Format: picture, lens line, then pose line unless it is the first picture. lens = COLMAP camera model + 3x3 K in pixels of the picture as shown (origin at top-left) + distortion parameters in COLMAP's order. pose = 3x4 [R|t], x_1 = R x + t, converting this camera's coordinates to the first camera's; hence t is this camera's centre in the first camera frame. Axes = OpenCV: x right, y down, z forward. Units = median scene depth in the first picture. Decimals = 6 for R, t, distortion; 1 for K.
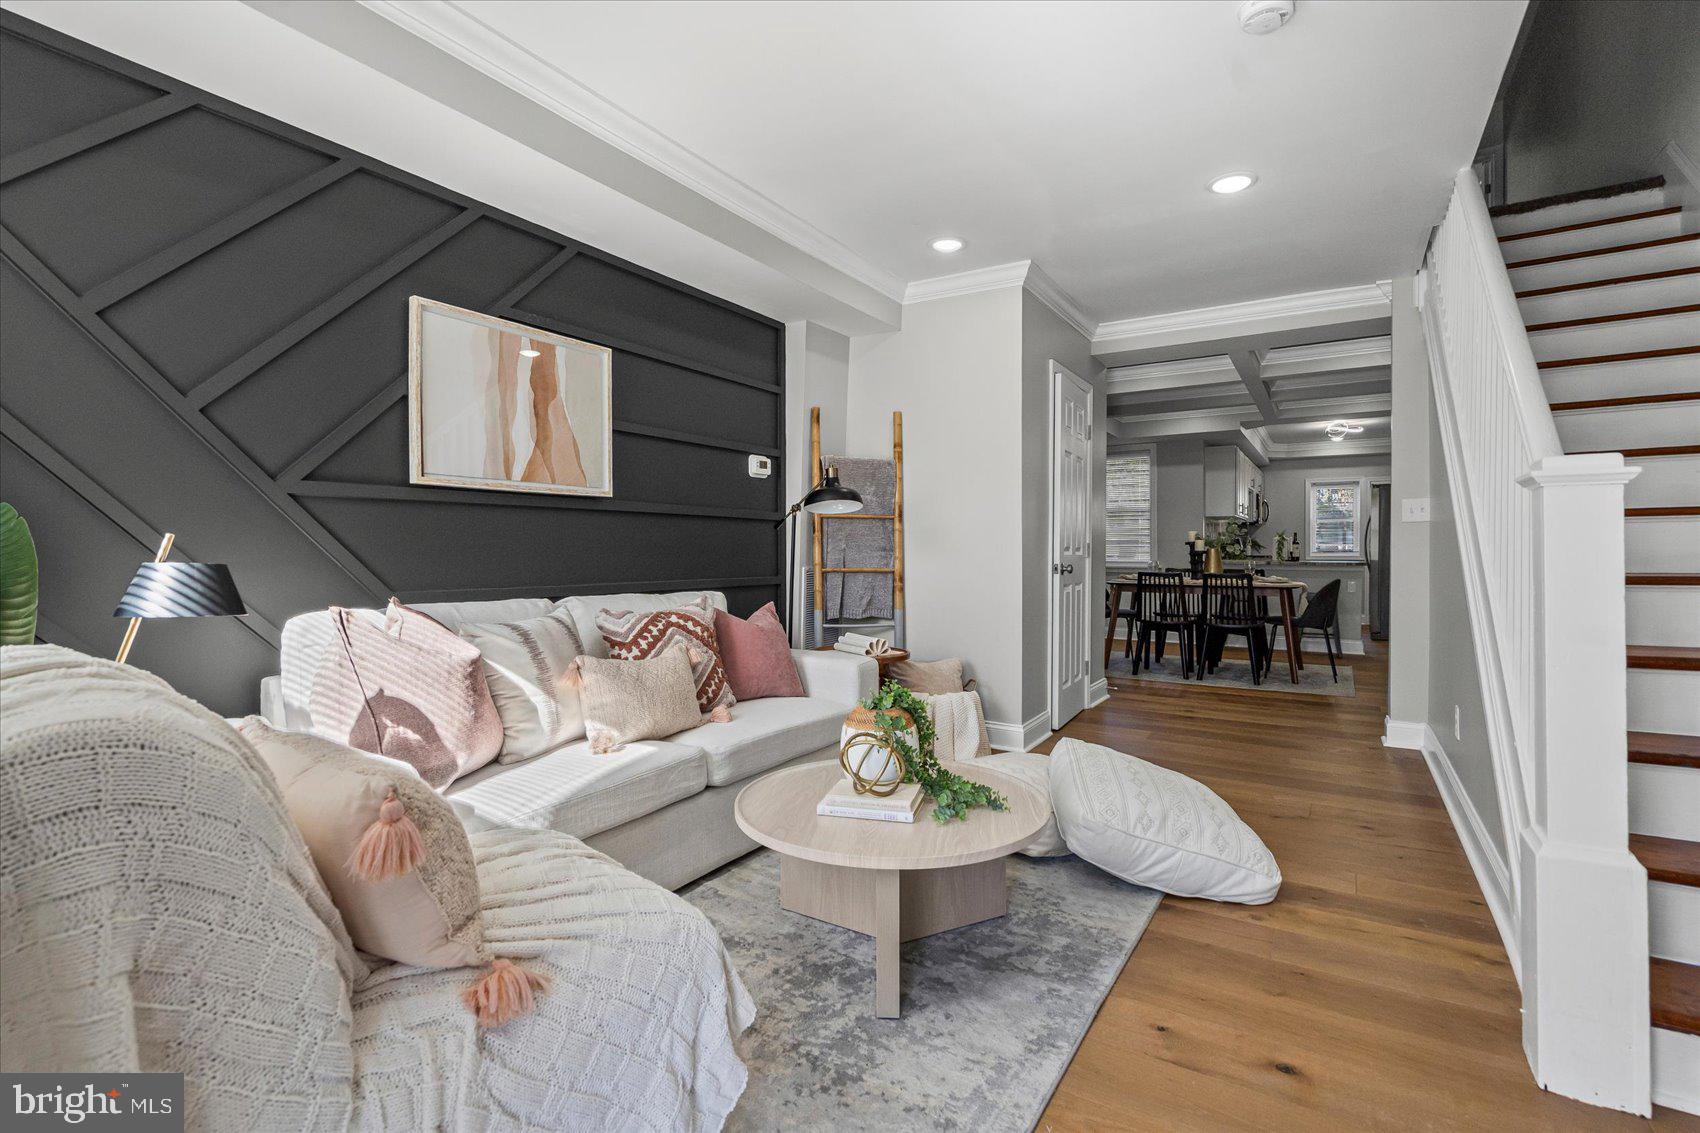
lens RADIAL K [[779.9, 0, 843.0], [0, 779.9, 543.0], [0, 0, 1]] dist [-0.001496, 0.000134]
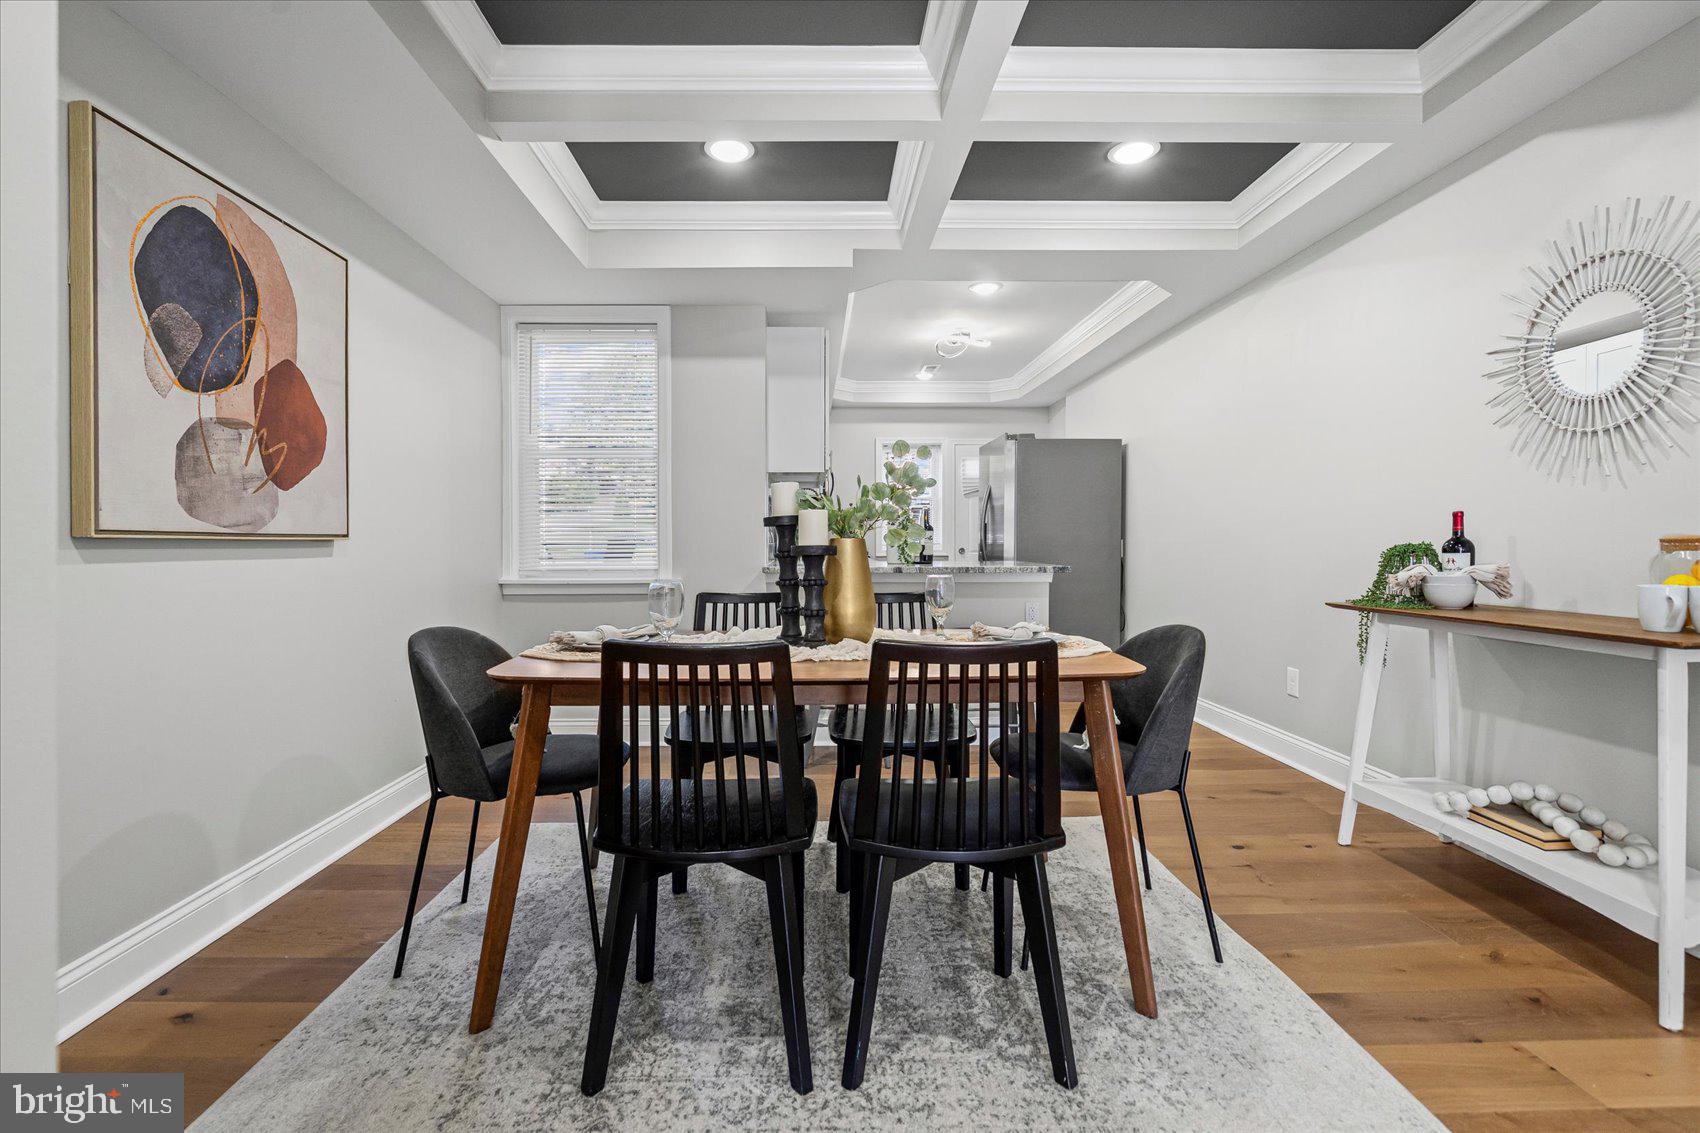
lens RADIAL K [[779.9, 0, 843.0], [0, 779.9, 543.0], [0, 0, 1]] dist [-0.001496, 0.000134]
pose [[0.822330, -0.006613, 0.568972, 0.292877], [0.001252, 0.999951, 0.009813, 0.005967], [-0.569009, -0.007358, 0.822298, 0.738799]]
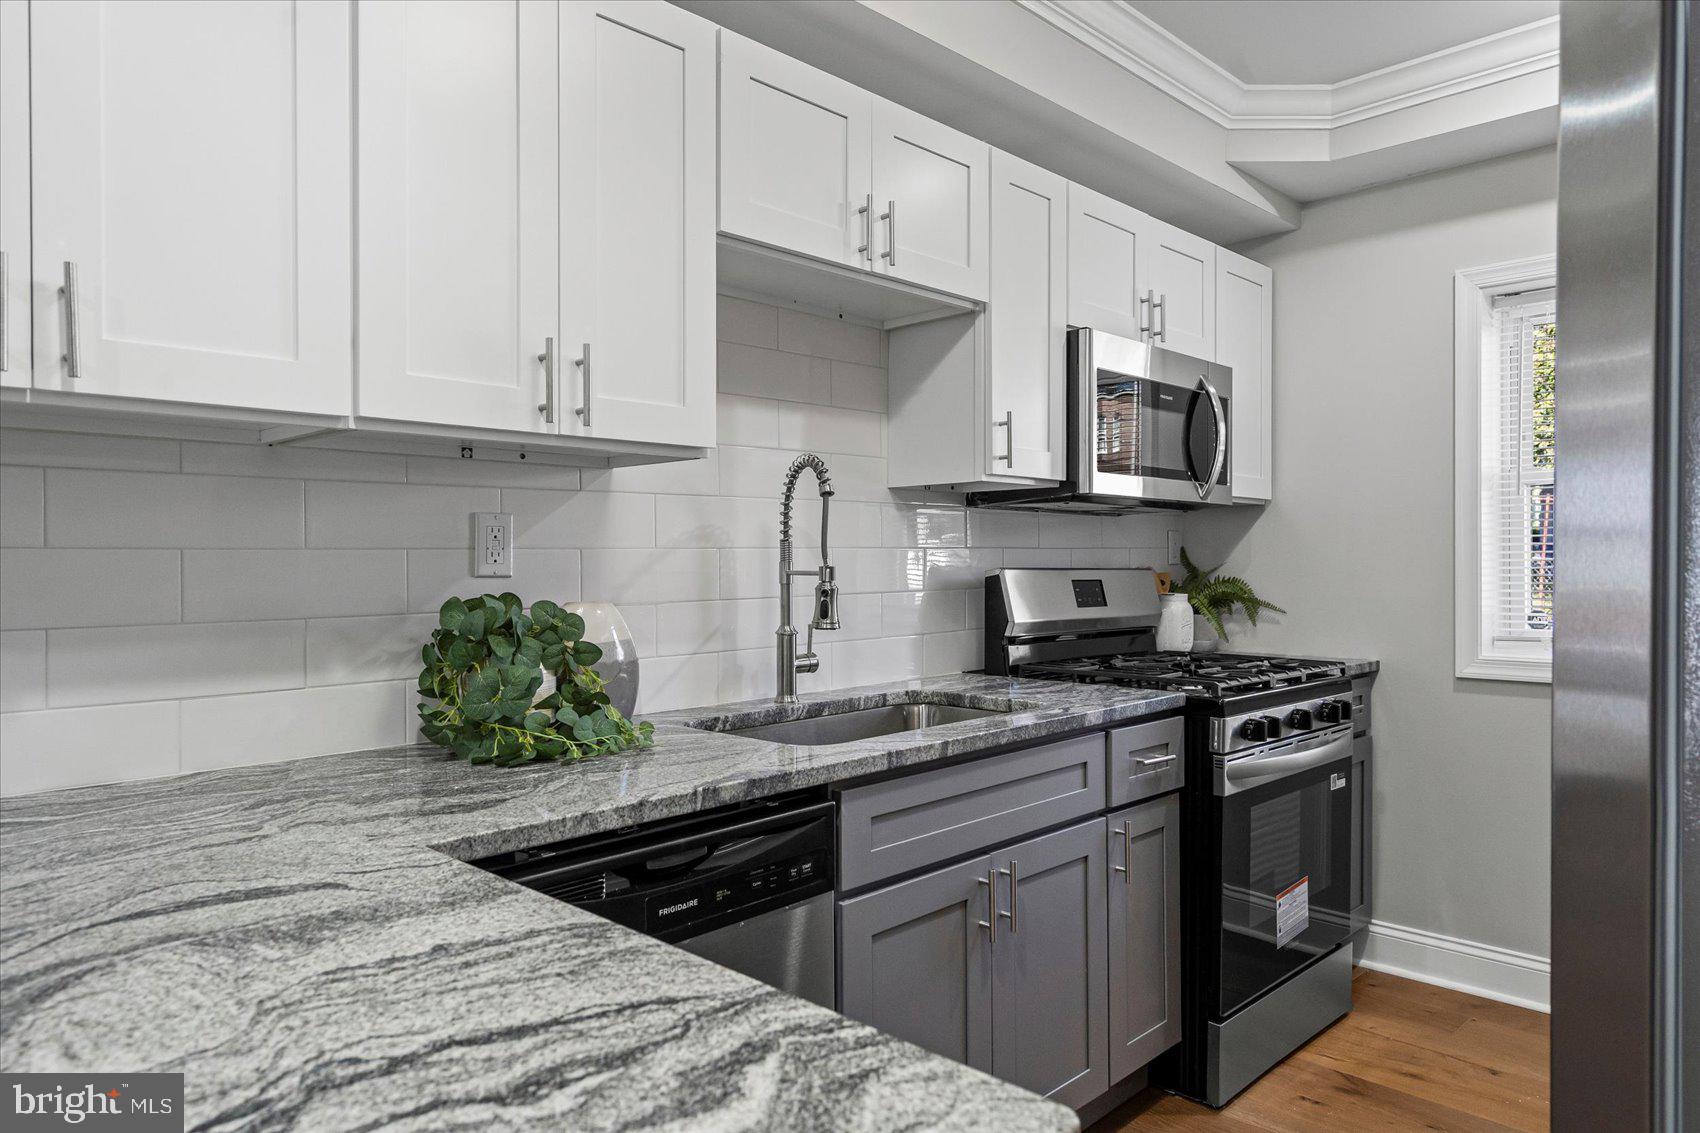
lens RADIAL K [[1179.1, 0, 850.0], [0, 1179.1, 566.5], [0, 0, 1]] dist [0.003322, 0.000851]
pose [[0.984156, -0.004644, -0.177246, 0.808591], [0.005944, 0.999959, 0.006802, -0.015865], [0.177207, -0.007748, 0.984143, 1.103475]]
